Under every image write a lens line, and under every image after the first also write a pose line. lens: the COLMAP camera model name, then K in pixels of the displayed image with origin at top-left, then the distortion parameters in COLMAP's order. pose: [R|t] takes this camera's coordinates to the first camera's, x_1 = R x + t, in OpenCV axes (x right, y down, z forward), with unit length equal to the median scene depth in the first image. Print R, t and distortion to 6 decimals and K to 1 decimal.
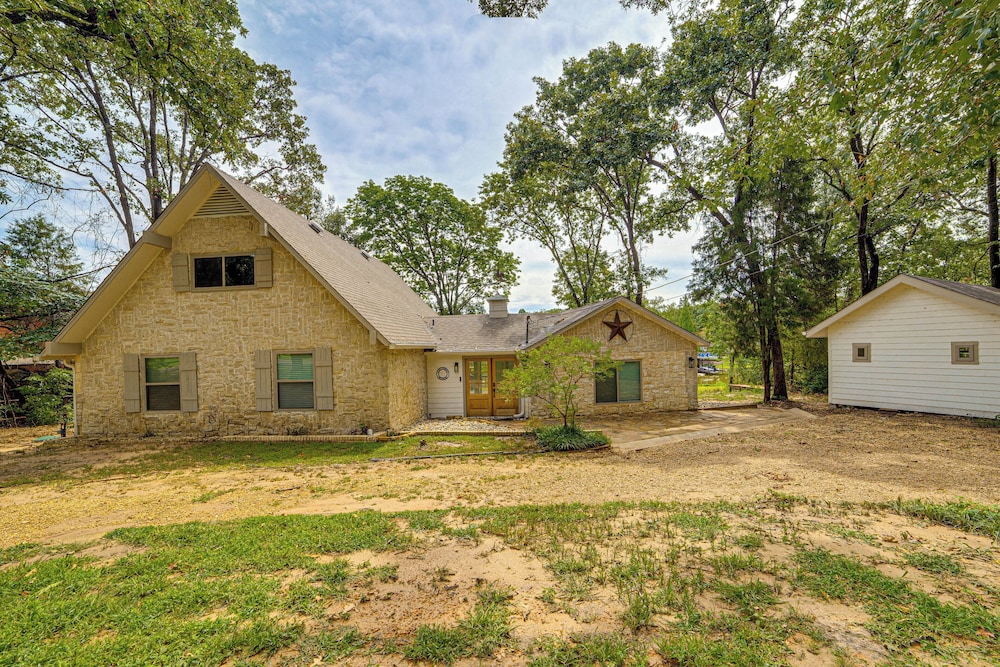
lens RADIAL K [[444.4, 0, 537.7], [0, 444.4, 349.0], [0, 0, 1]] dist [-0.083466, 0.017545]
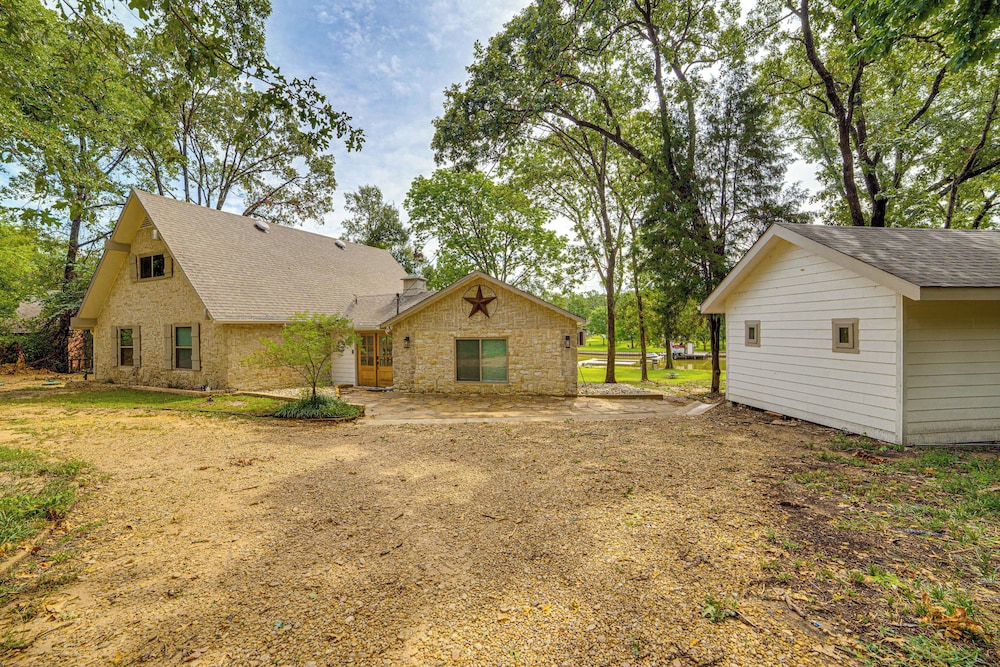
lens RADIAL K [[444.4, 0, 537.7], [0, 444.4, 349.0], [0, 0, 1]] dist [-0.083466, 0.017545]
pose [[0.926484, 0.028721, -0.375237, 0.907491], [-0.012419, 0.998874, 0.045791, 0.006209], [0.376130, -0.037764, 0.925797, 0.213755]]
